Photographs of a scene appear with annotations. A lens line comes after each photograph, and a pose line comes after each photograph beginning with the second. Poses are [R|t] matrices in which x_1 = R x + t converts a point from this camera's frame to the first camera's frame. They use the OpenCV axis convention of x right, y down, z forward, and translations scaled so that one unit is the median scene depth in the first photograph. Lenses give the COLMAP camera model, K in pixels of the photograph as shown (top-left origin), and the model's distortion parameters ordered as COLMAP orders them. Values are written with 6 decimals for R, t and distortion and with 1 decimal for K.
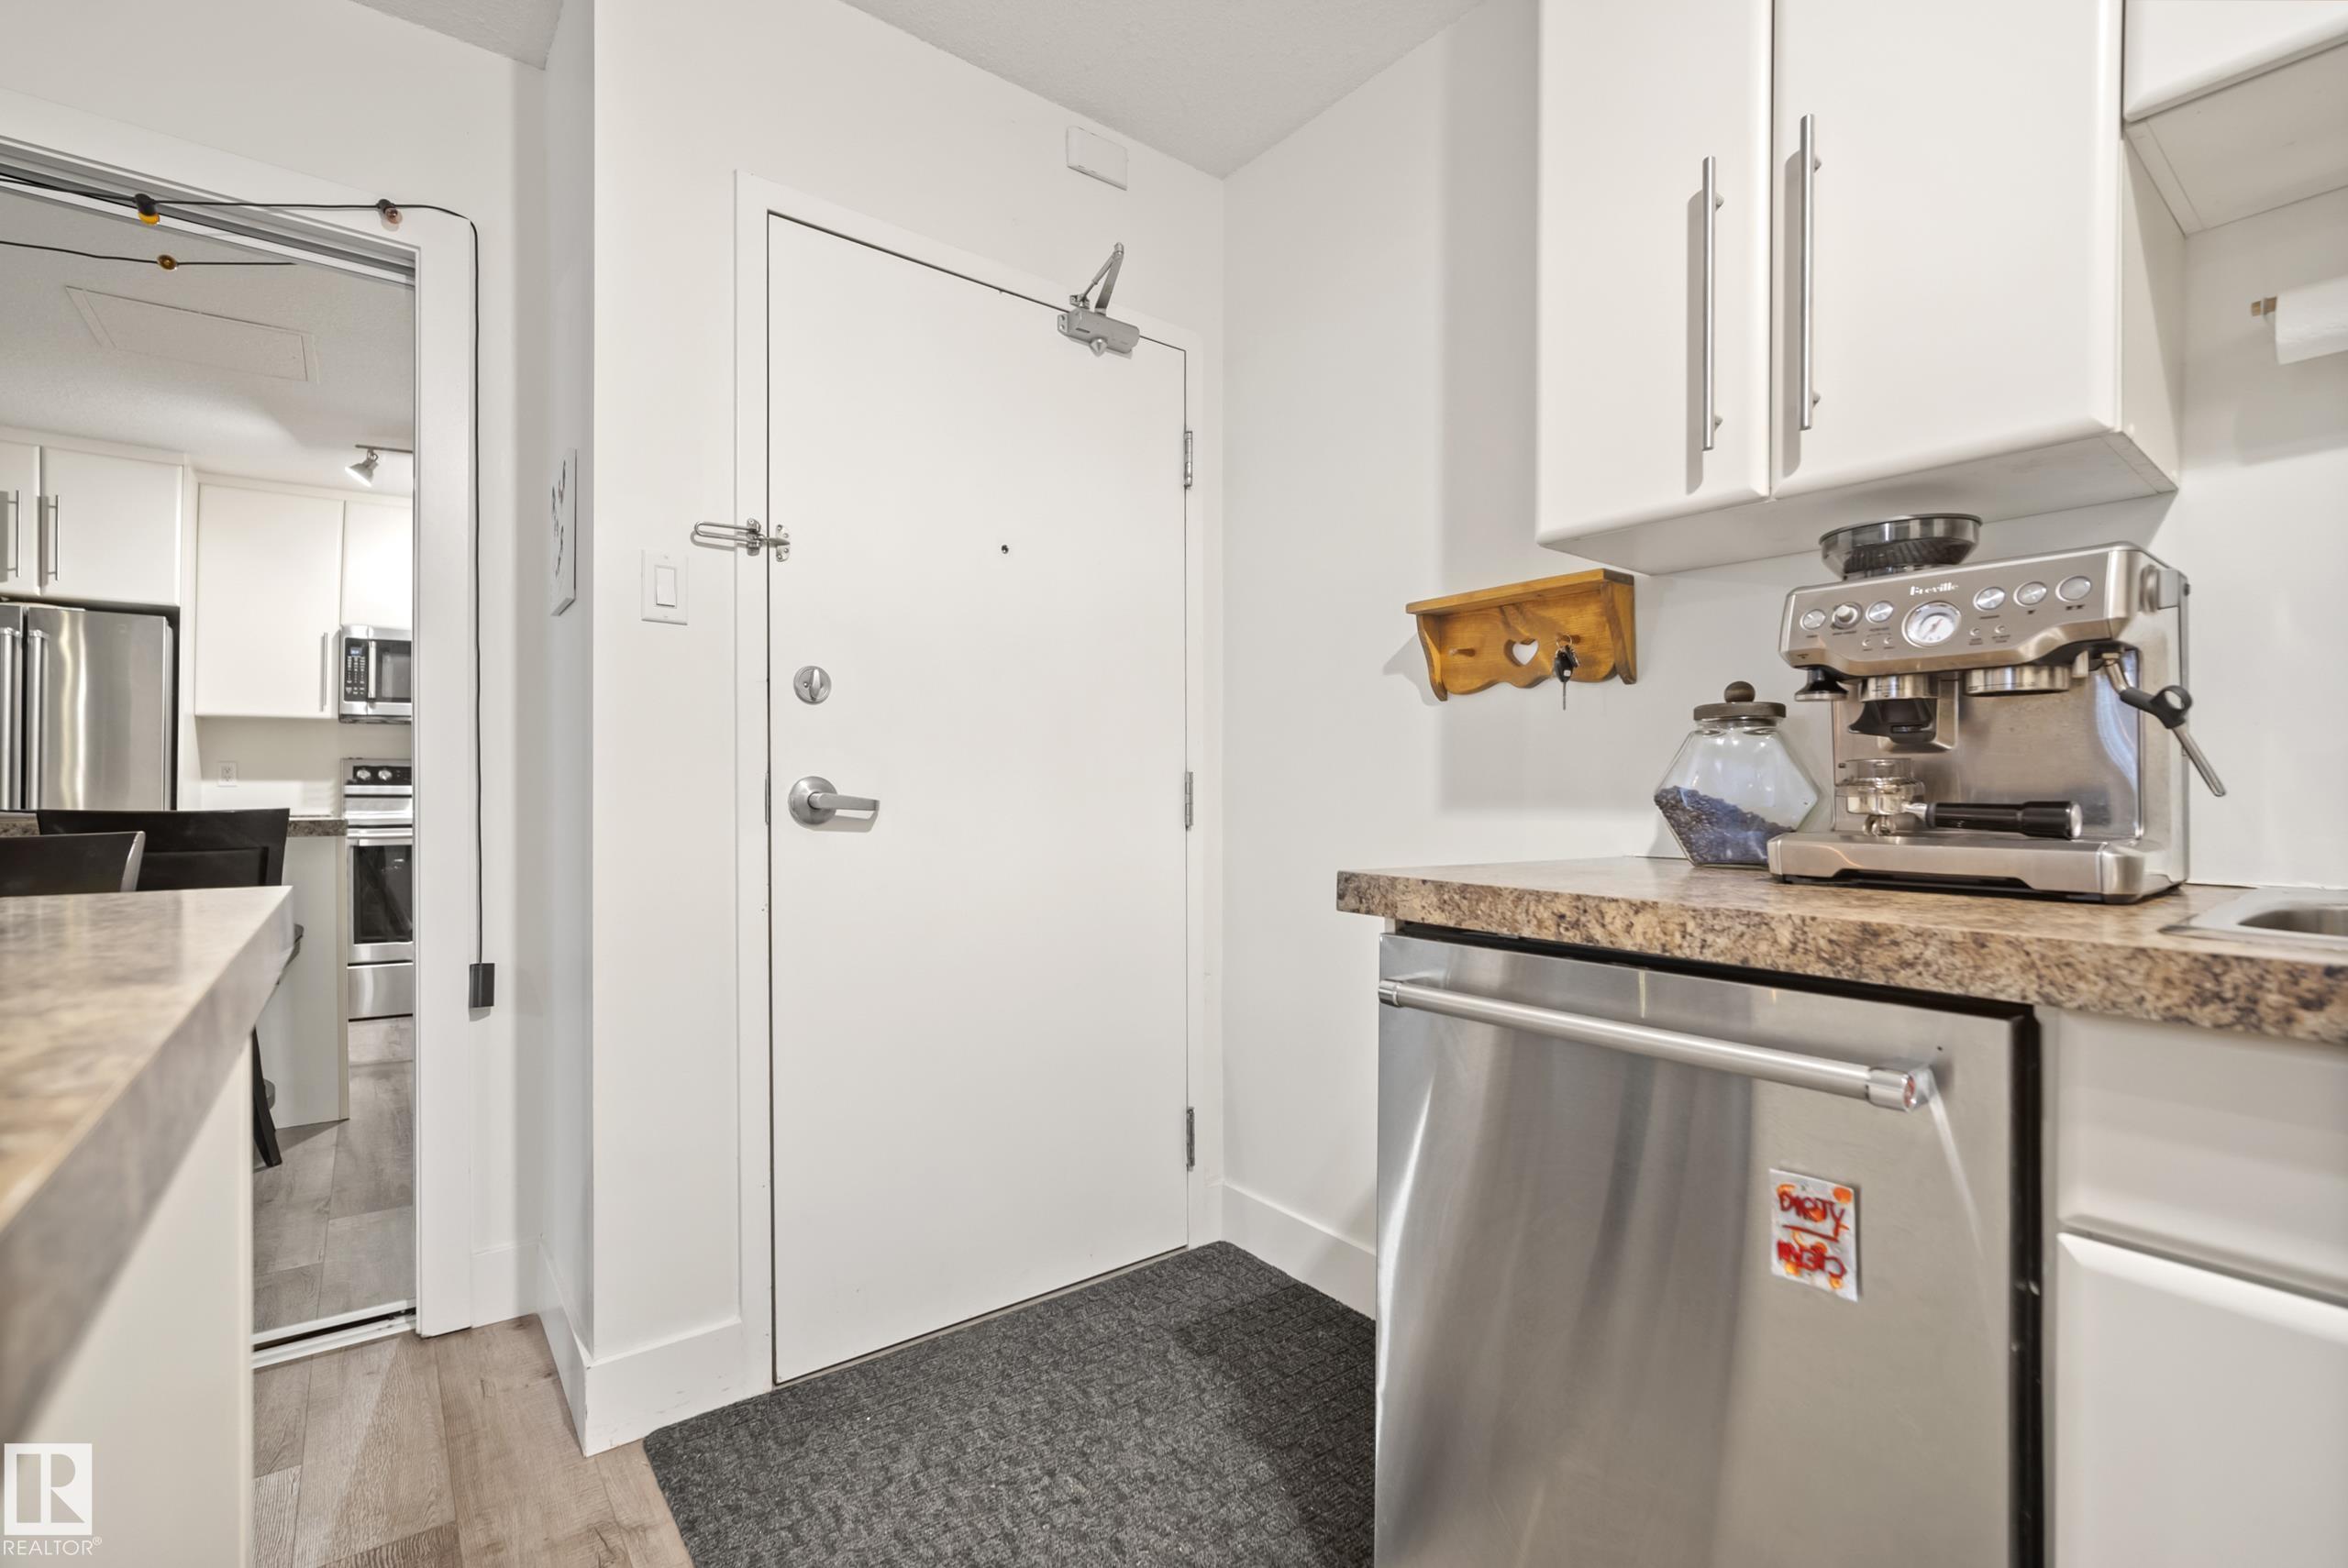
lens RADIAL K [[1044.6, 0, 1171.4], [0, 1044.6, 796.8], [0, 0, 1]] dist [-0.009618, 0.004695]
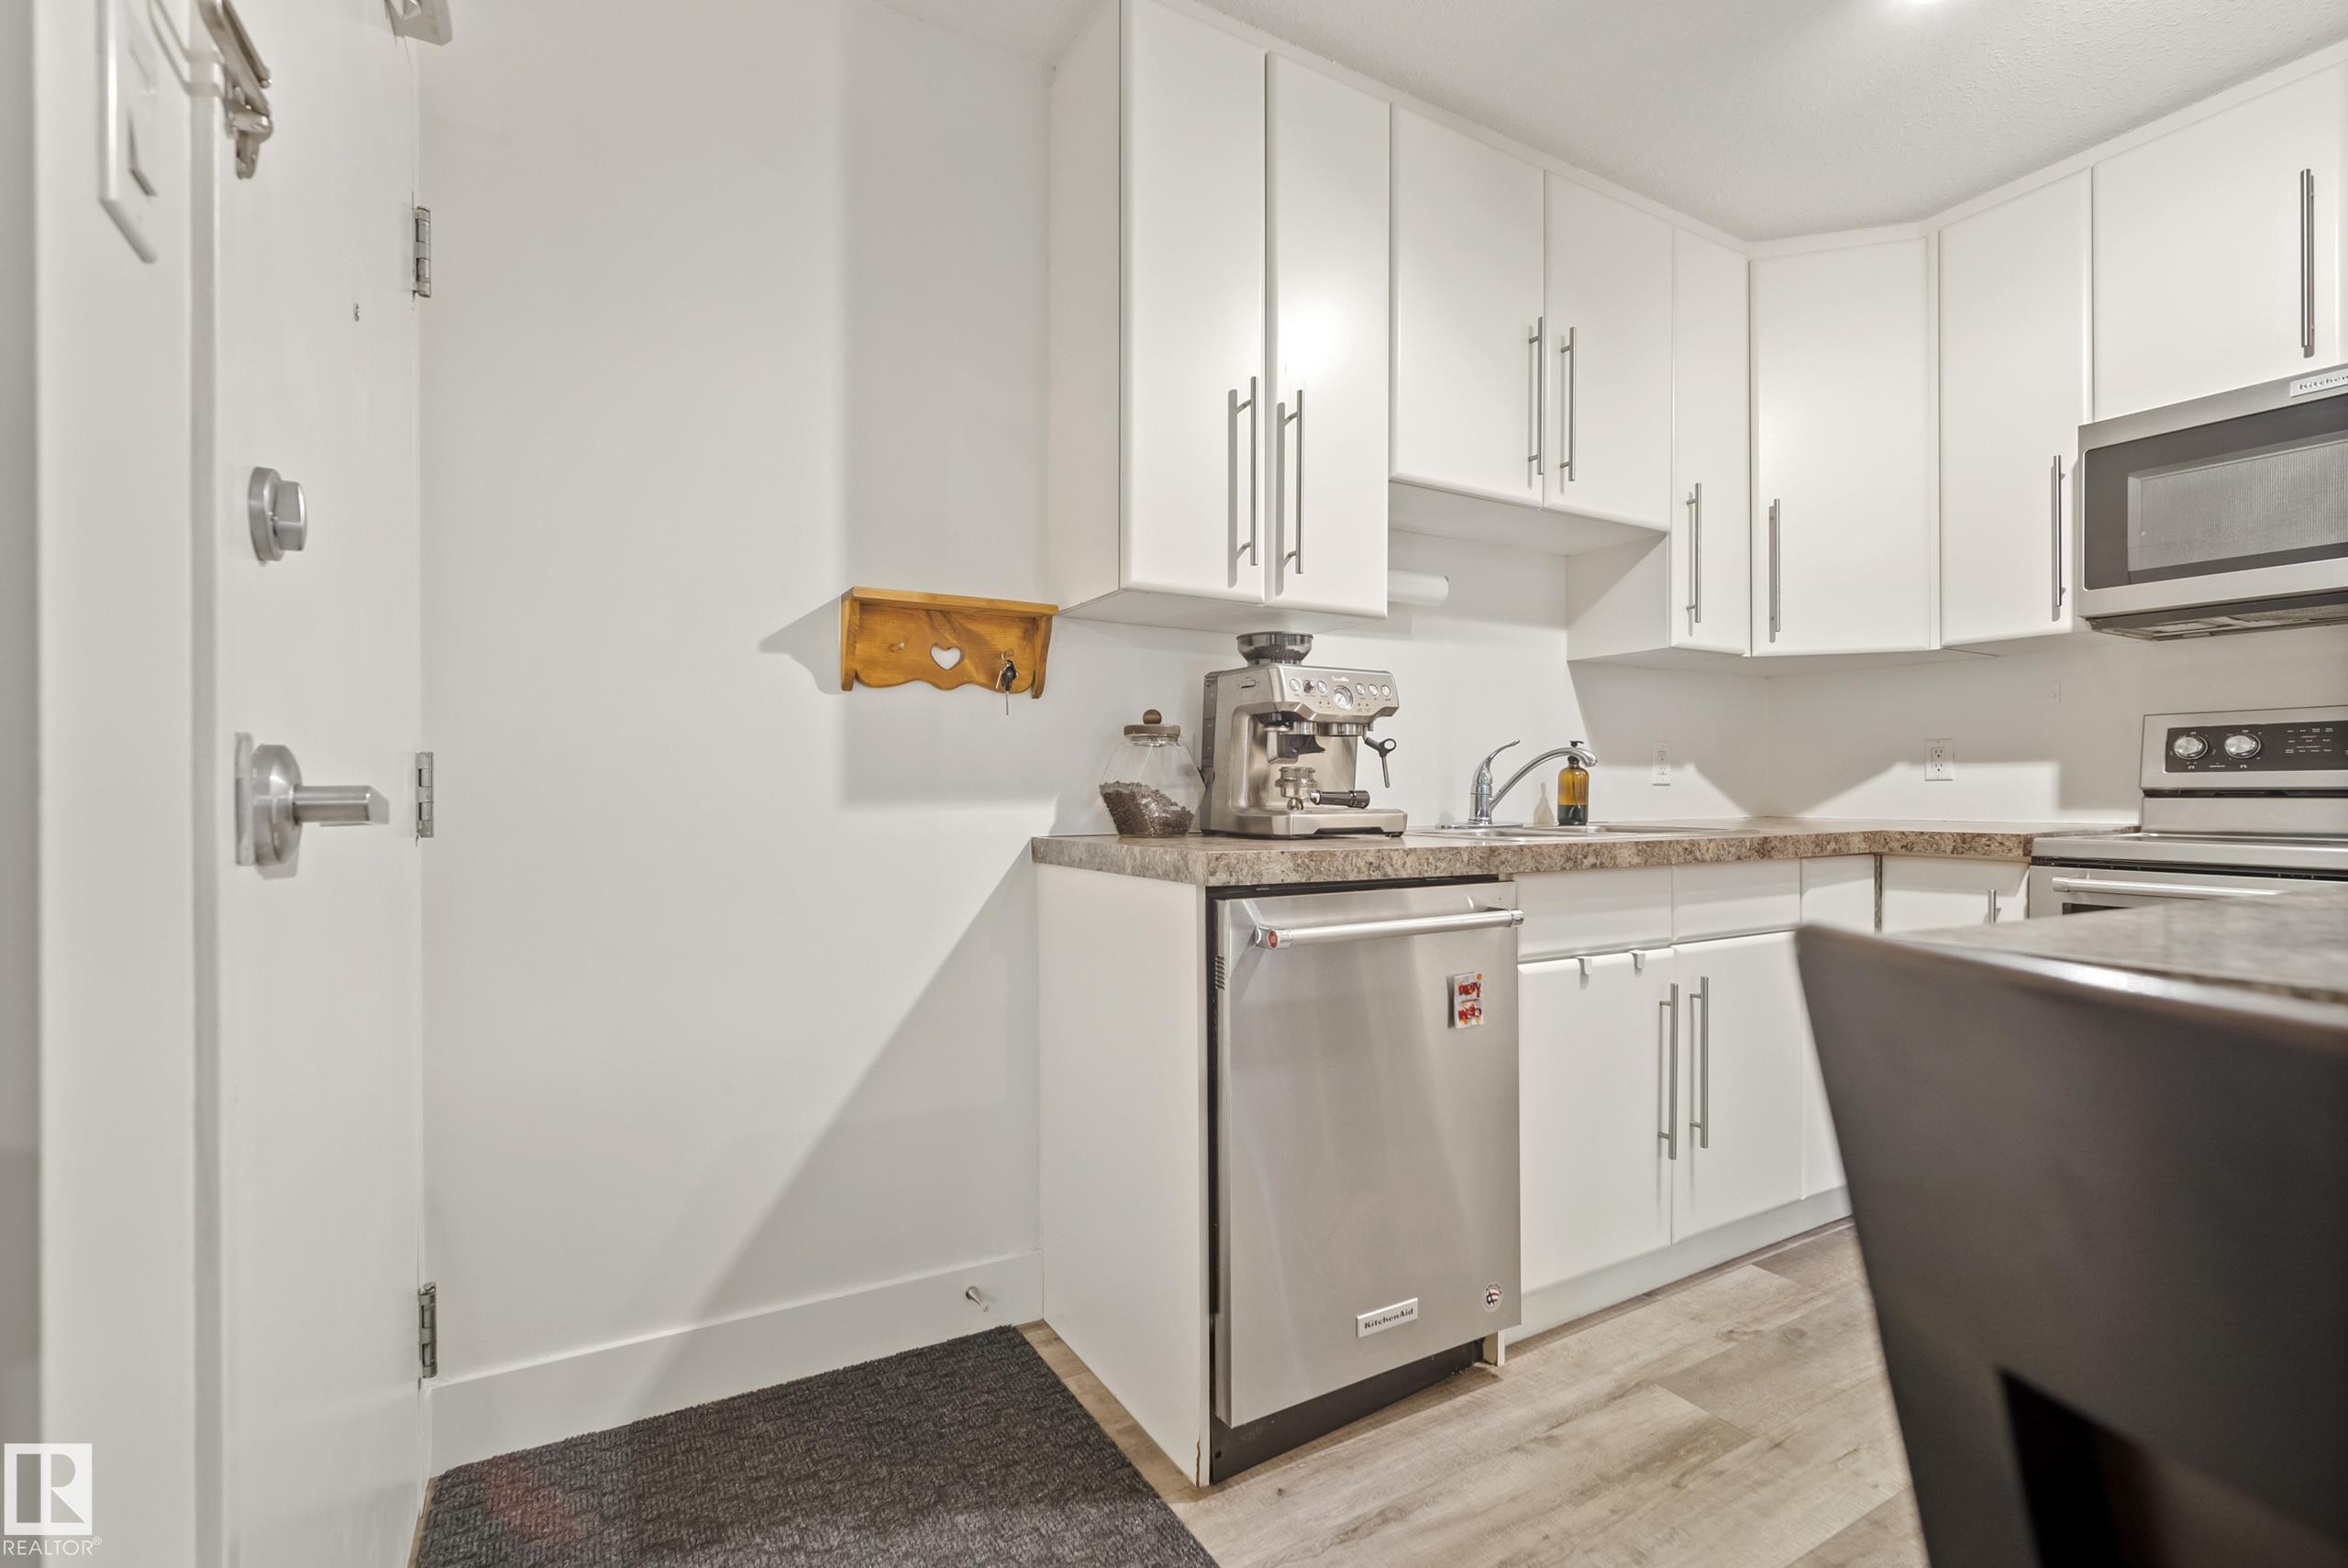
lens RADIAL K [[1042.7, 0, 1168.5], [0, 1042.7, 790.1], [0, 0, 1]] dist [-0.008650, 0.002738]
pose [[0.132997, -0.003186, 0.991111, -0.874051], [0.002906, 0.999992, 0.002825, -0.002337], [-0.991112, 0.002505, 0.133005, 0.766261]]
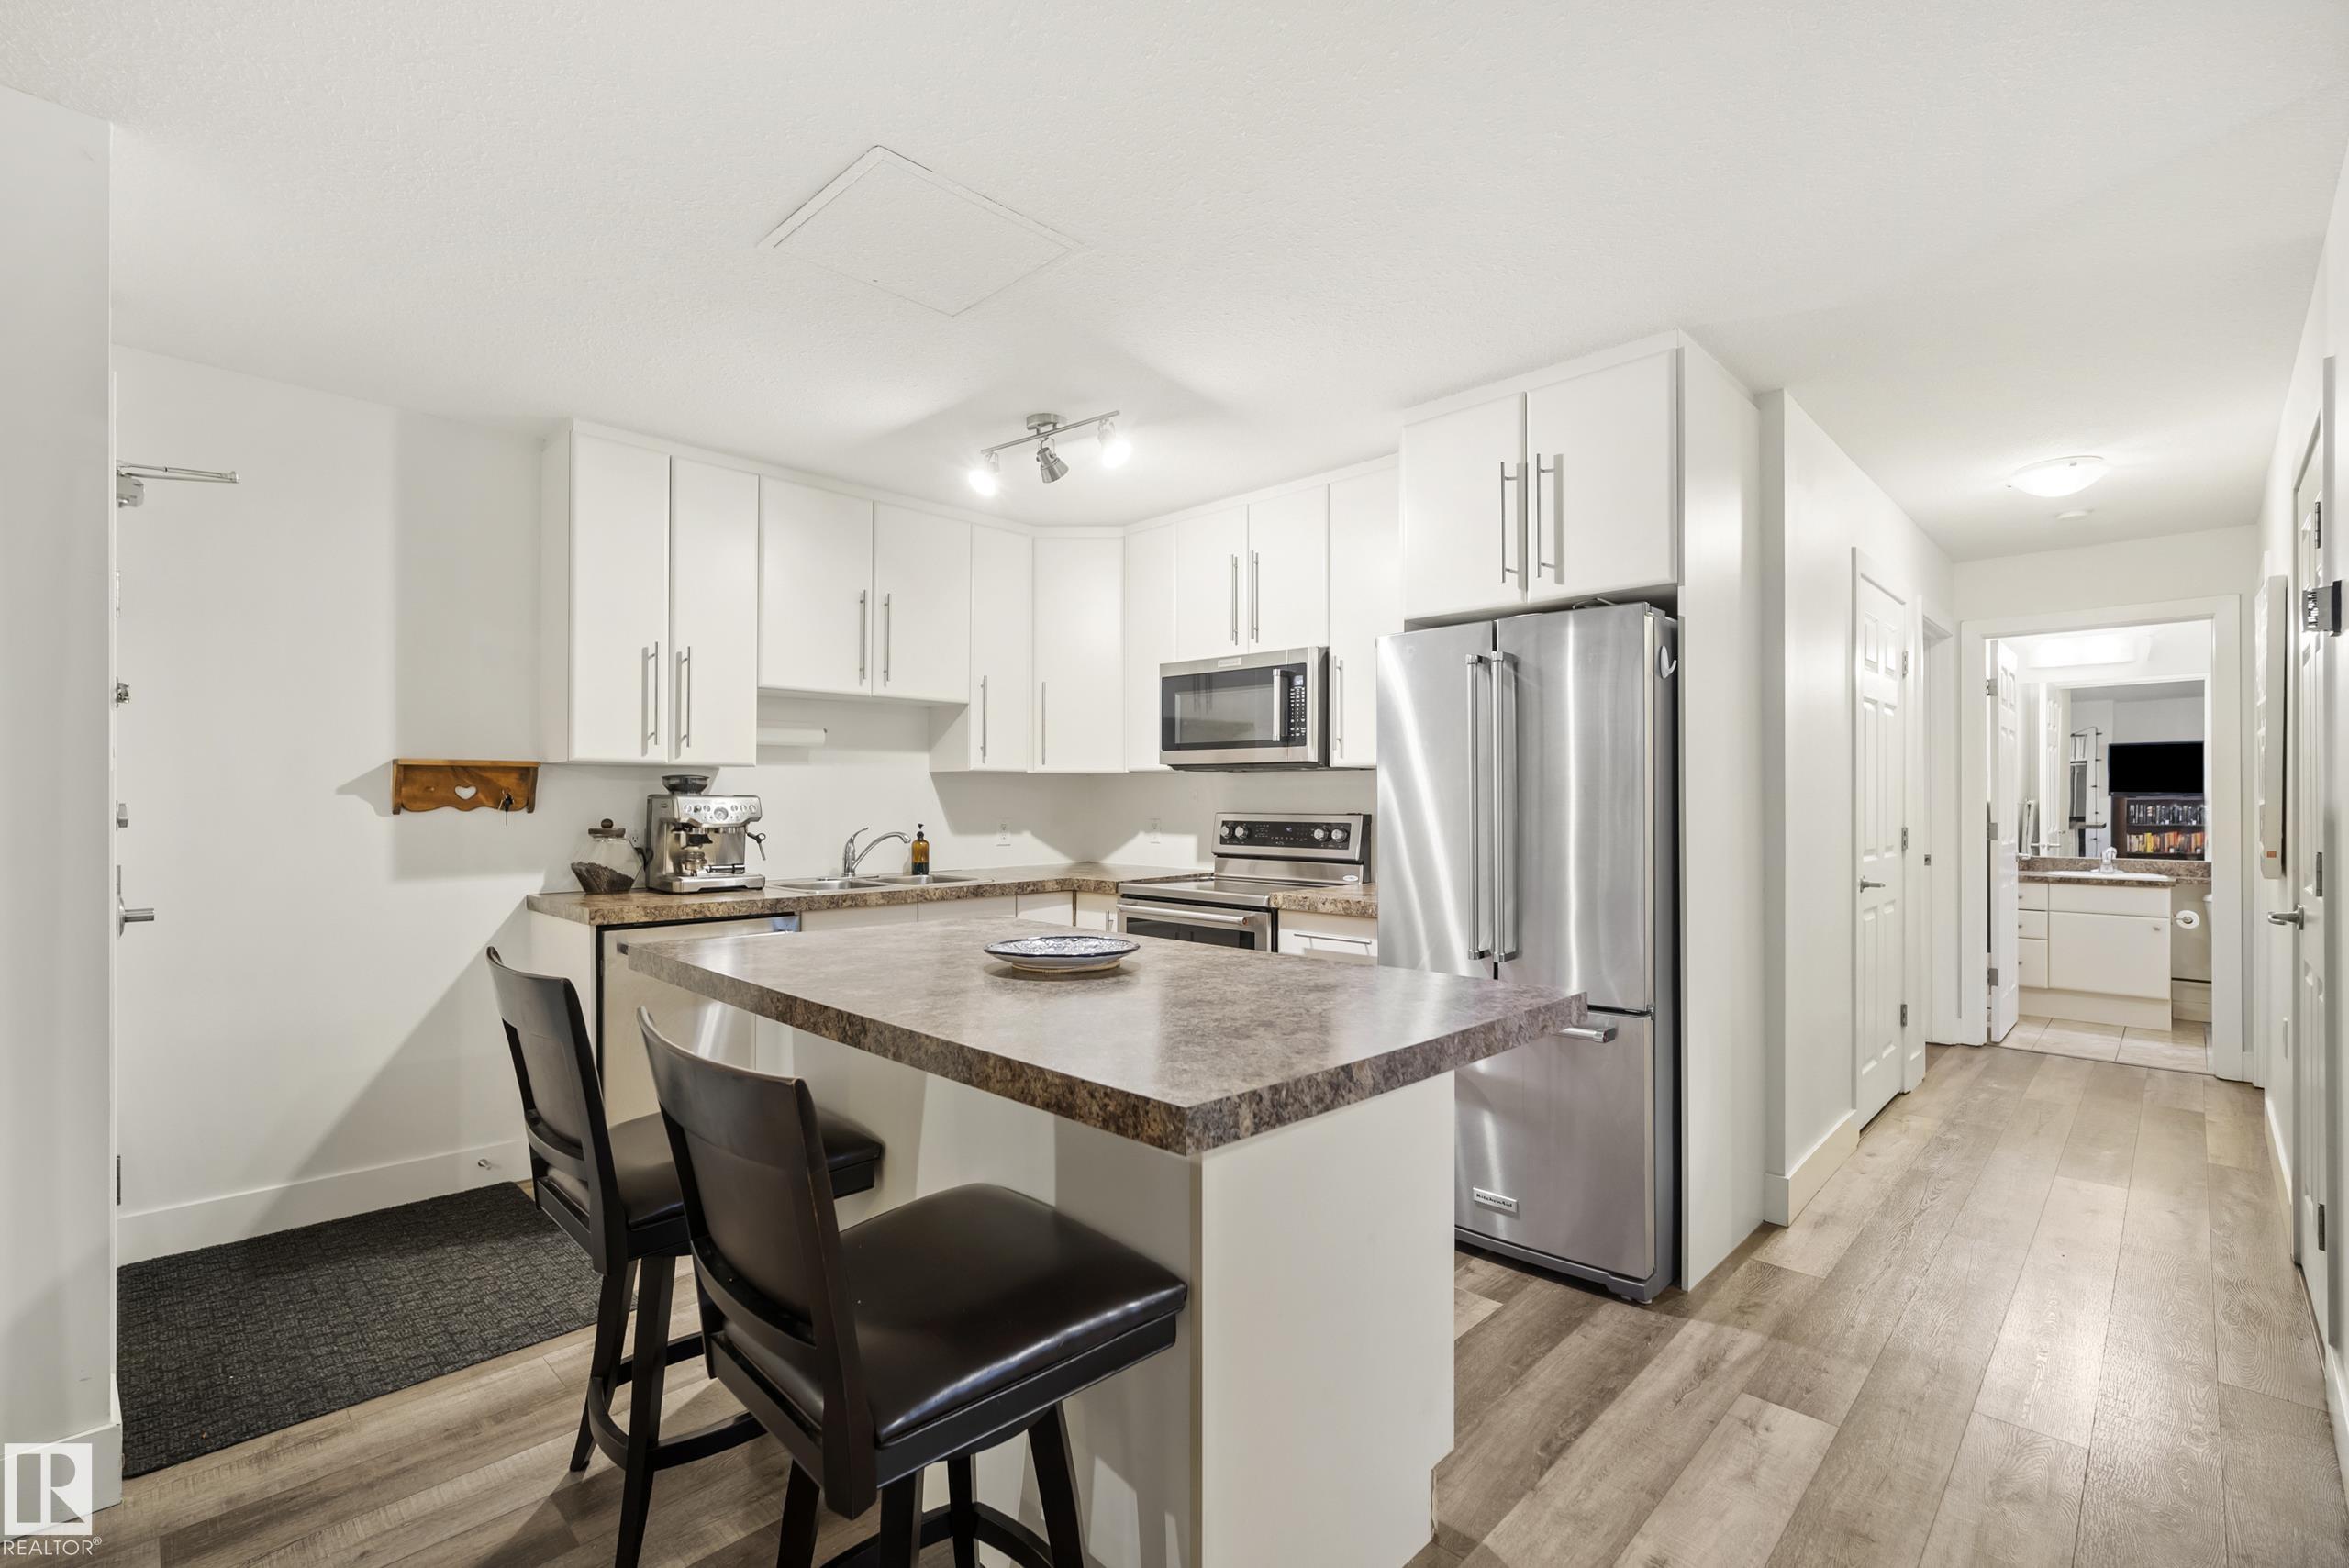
lens RADIAL K [[1045.1, 0, 1171.9], [0, 1045.1, 796.9], [0, 0, 1]] dist [-0.009618, 0.004695]
pose [[-0.142046, -0.002227, 0.989858, -2.079225], [-0.001329, 0.999997, 0.002059, -0.167279], [-0.989859, -0.001023, -0.142048, 0.011866]]
